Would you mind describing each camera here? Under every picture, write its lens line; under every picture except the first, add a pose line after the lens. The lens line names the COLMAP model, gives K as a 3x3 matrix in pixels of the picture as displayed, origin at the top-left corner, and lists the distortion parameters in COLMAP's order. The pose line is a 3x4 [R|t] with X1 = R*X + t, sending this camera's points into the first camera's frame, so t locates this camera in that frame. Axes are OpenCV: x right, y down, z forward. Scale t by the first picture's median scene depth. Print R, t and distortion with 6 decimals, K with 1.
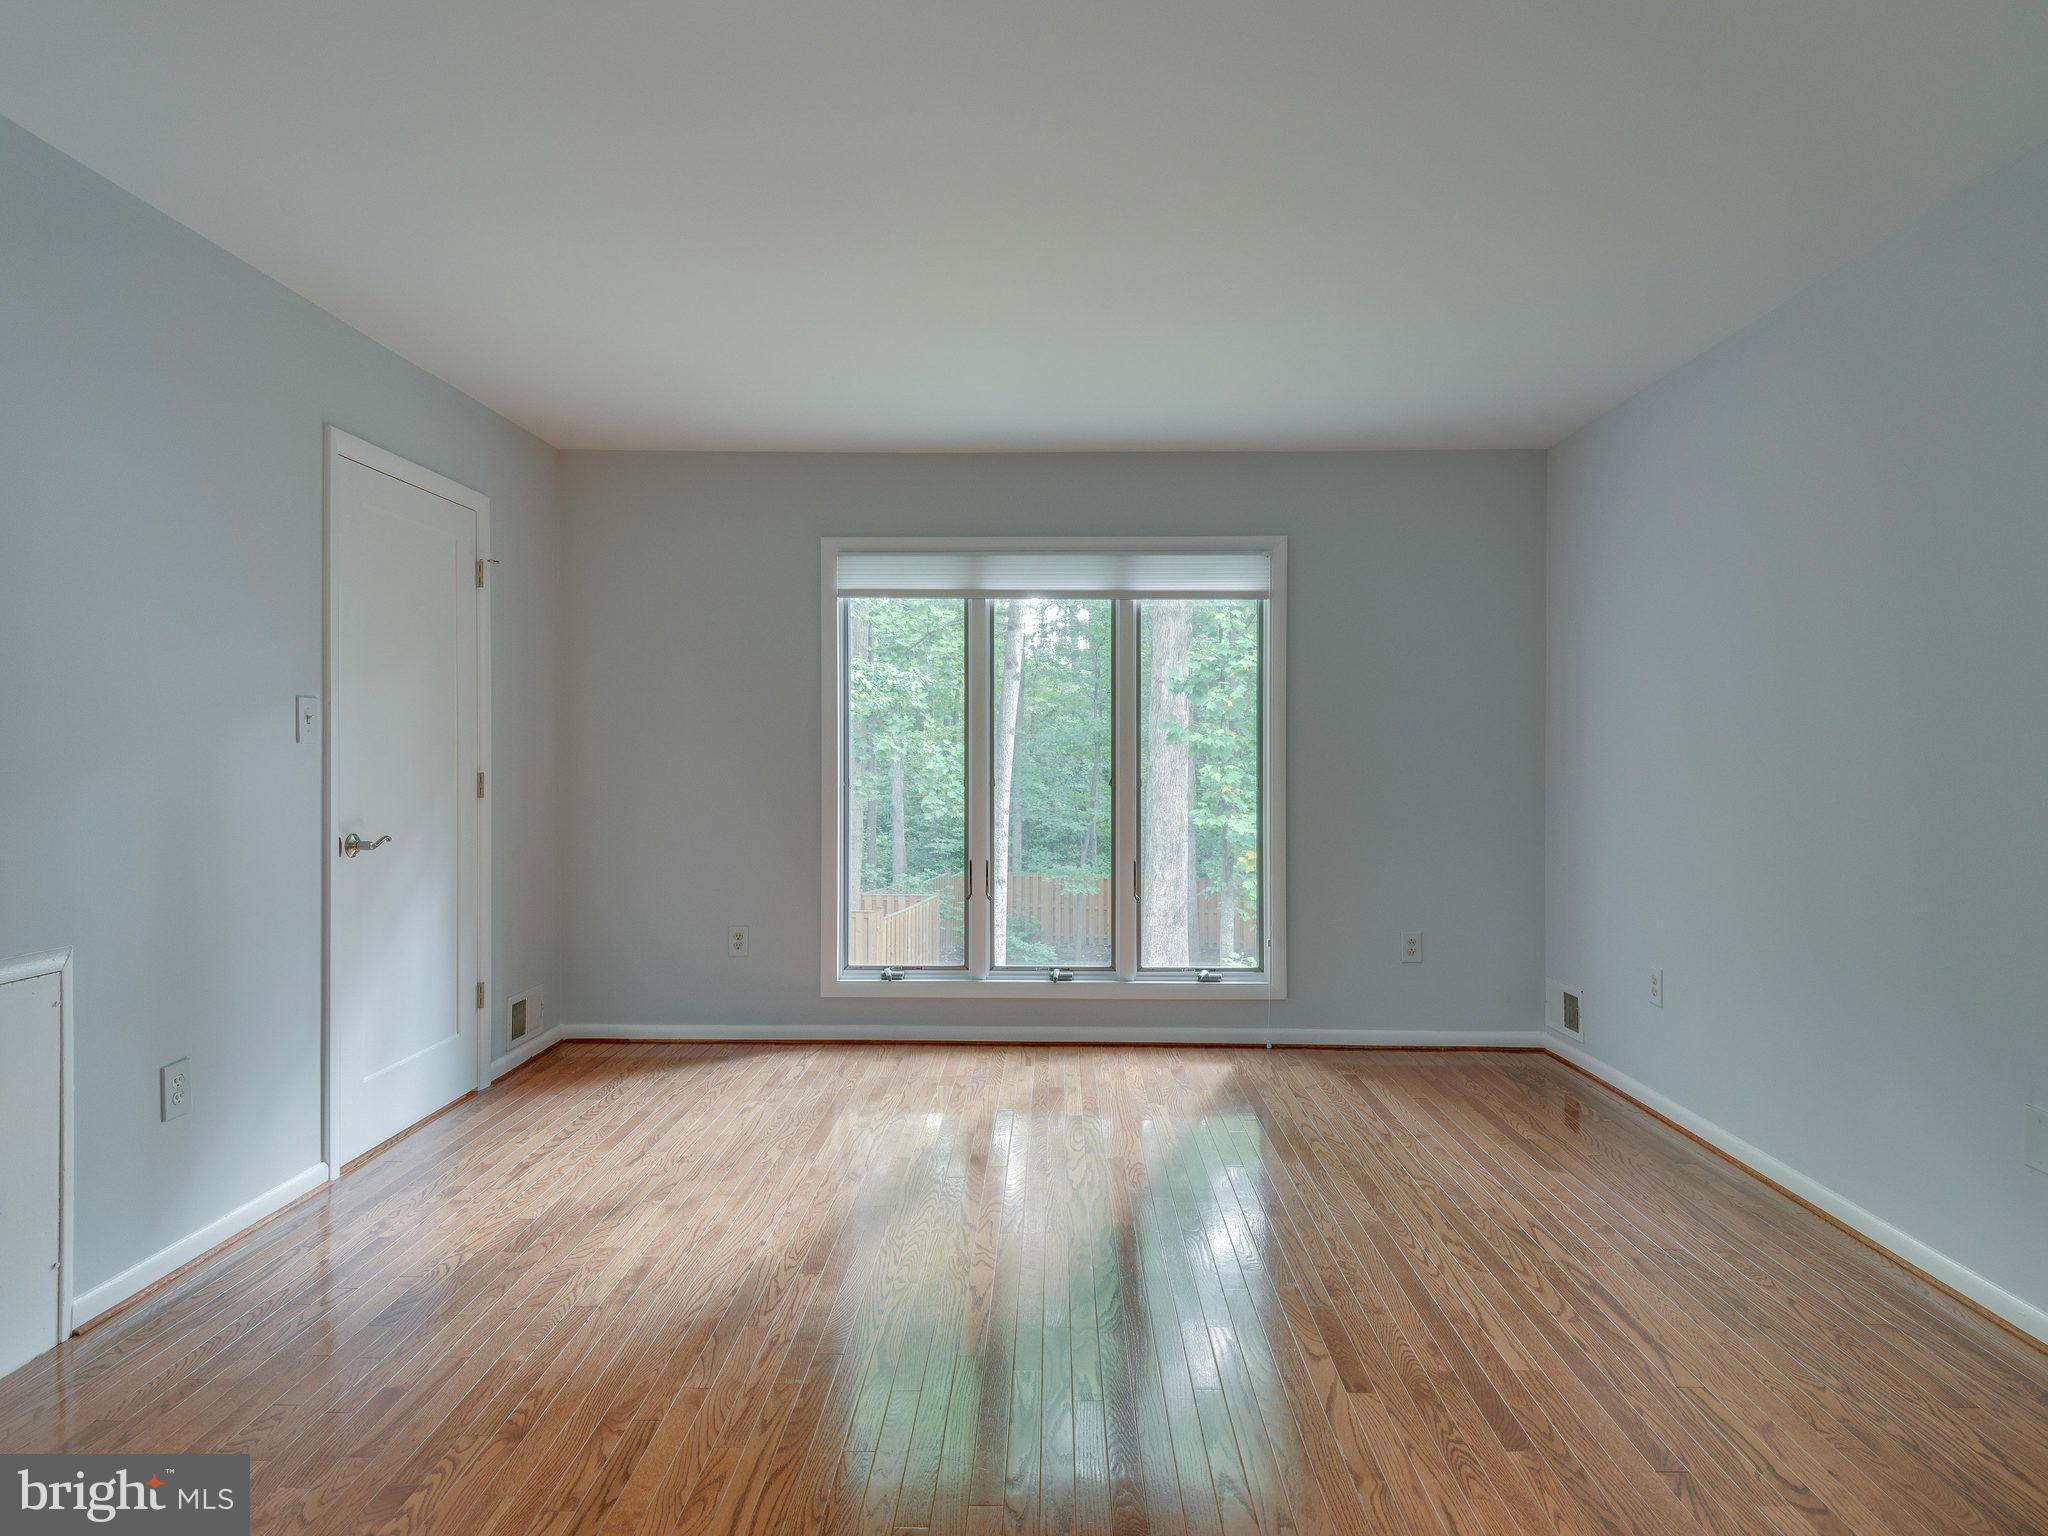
lens RADIAL K [[1116.7, 0, 1031.7], [0, 1116.7, 759.3], [0, 0, 1]] dist [0.042112, -0.035693]
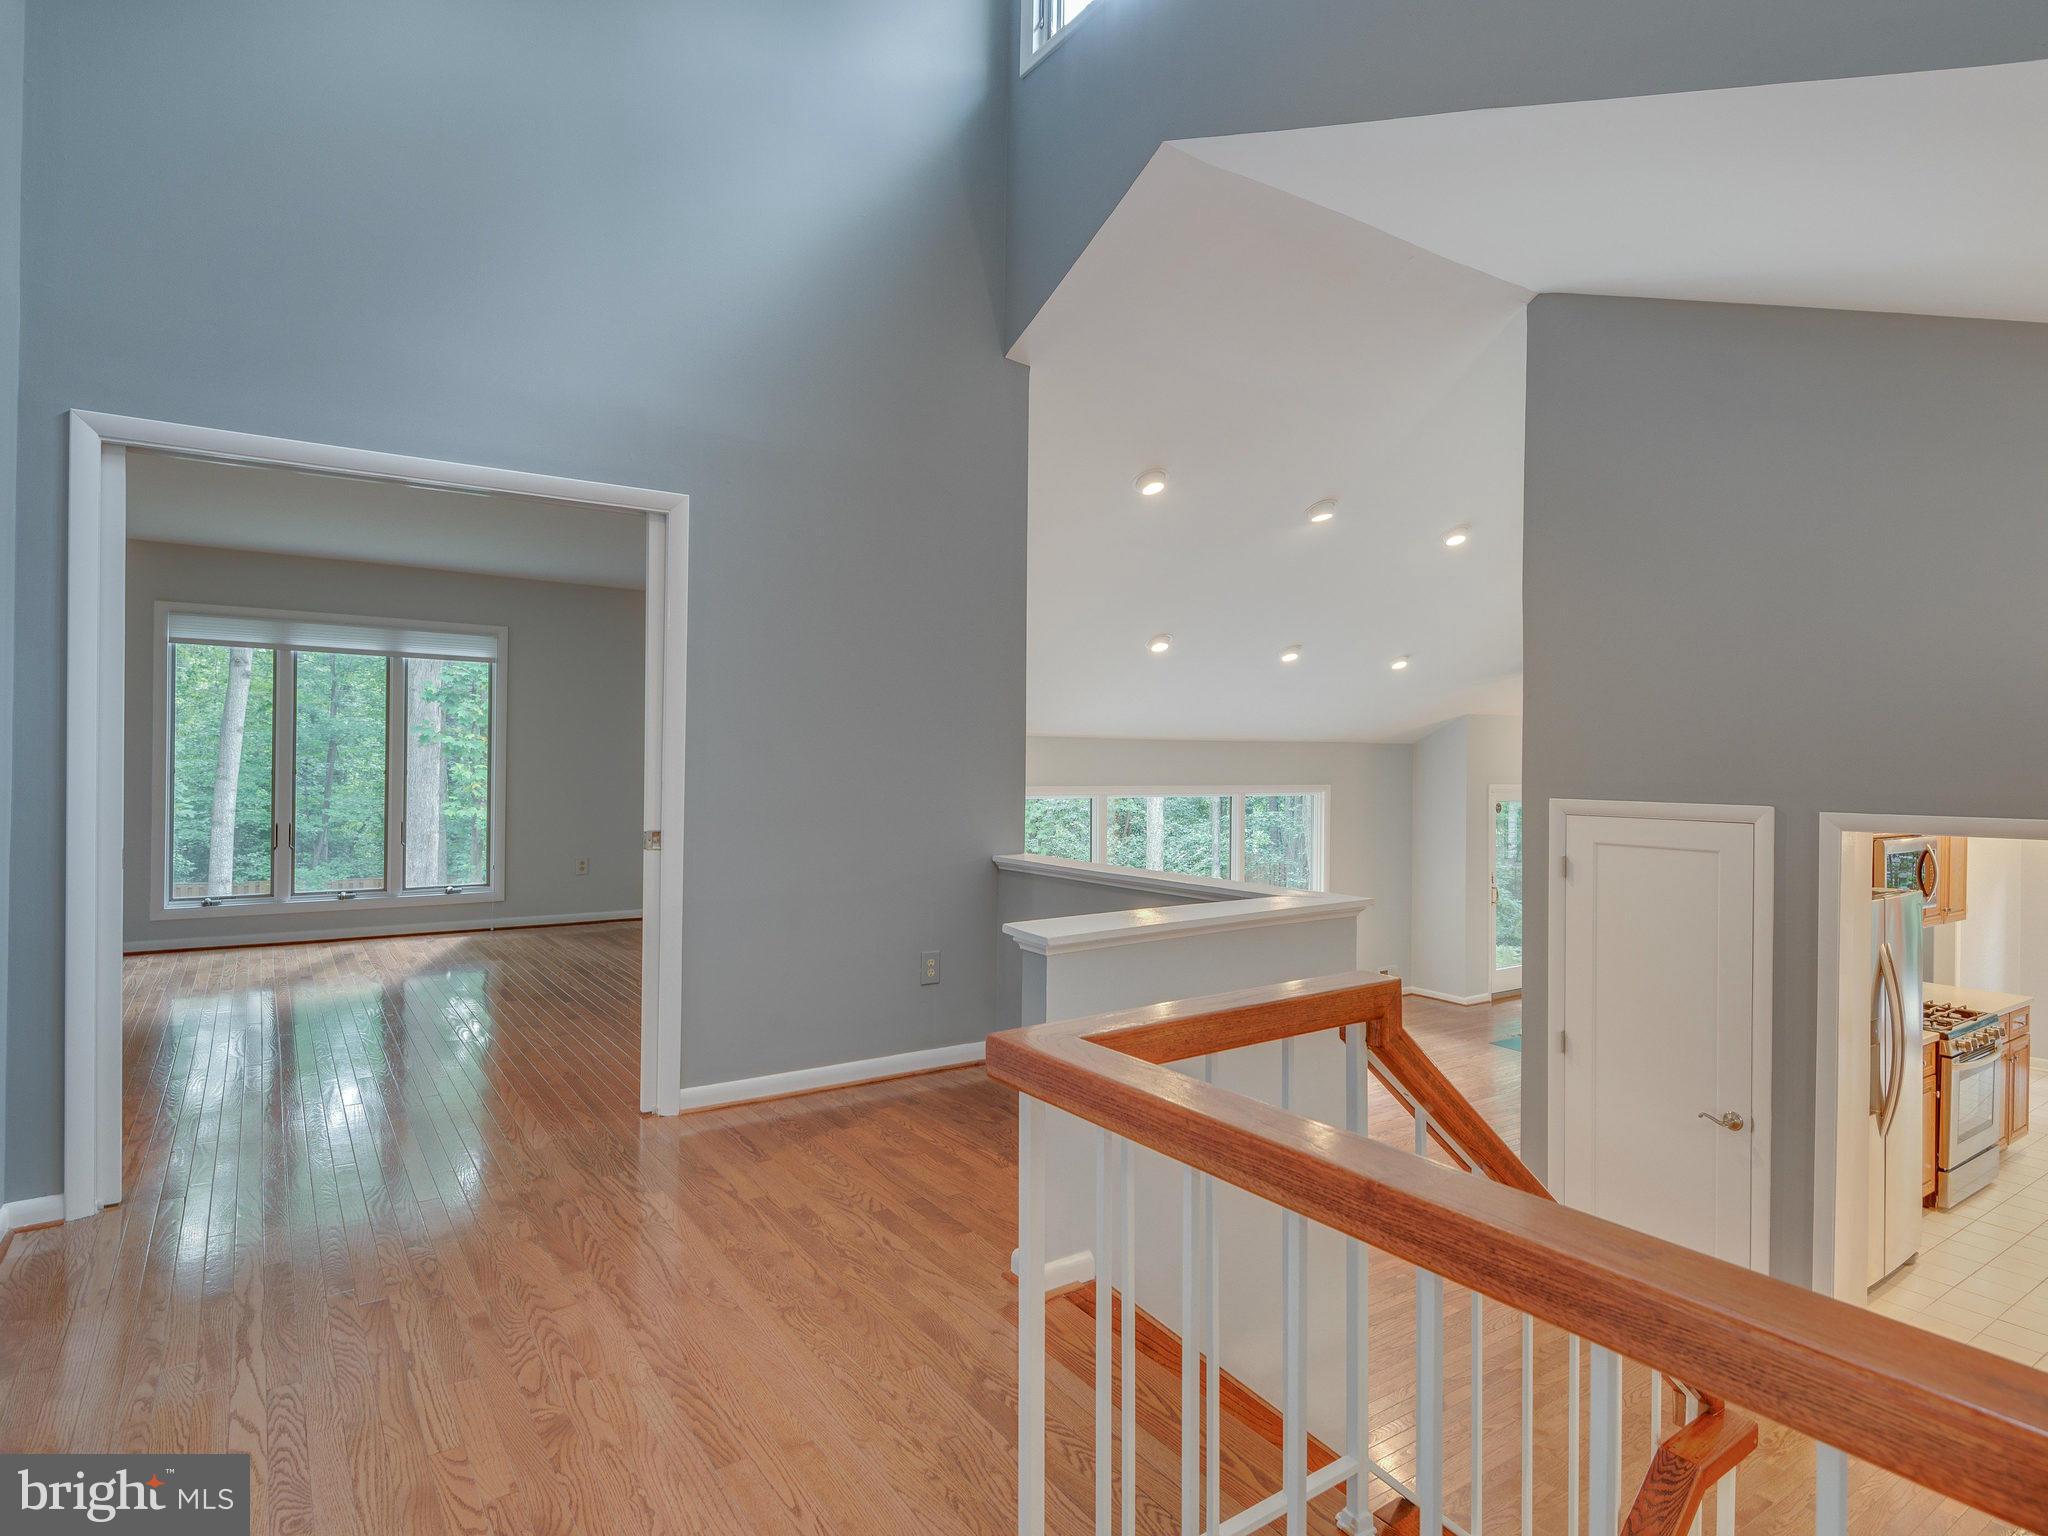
lens RADIAL K [[1116.7, 0, 1031.7], [0, 1116.7, 759.3], [0, 0, 1]] dist [0.042112, -0.035693]
pose [[0.812028, 0.010683, 0.583520, -0.050546], [-0.008884, 0.999943, -0.005944, 0.001720], [-0.583550, -0.000358, 0.812077, -0.356427]]
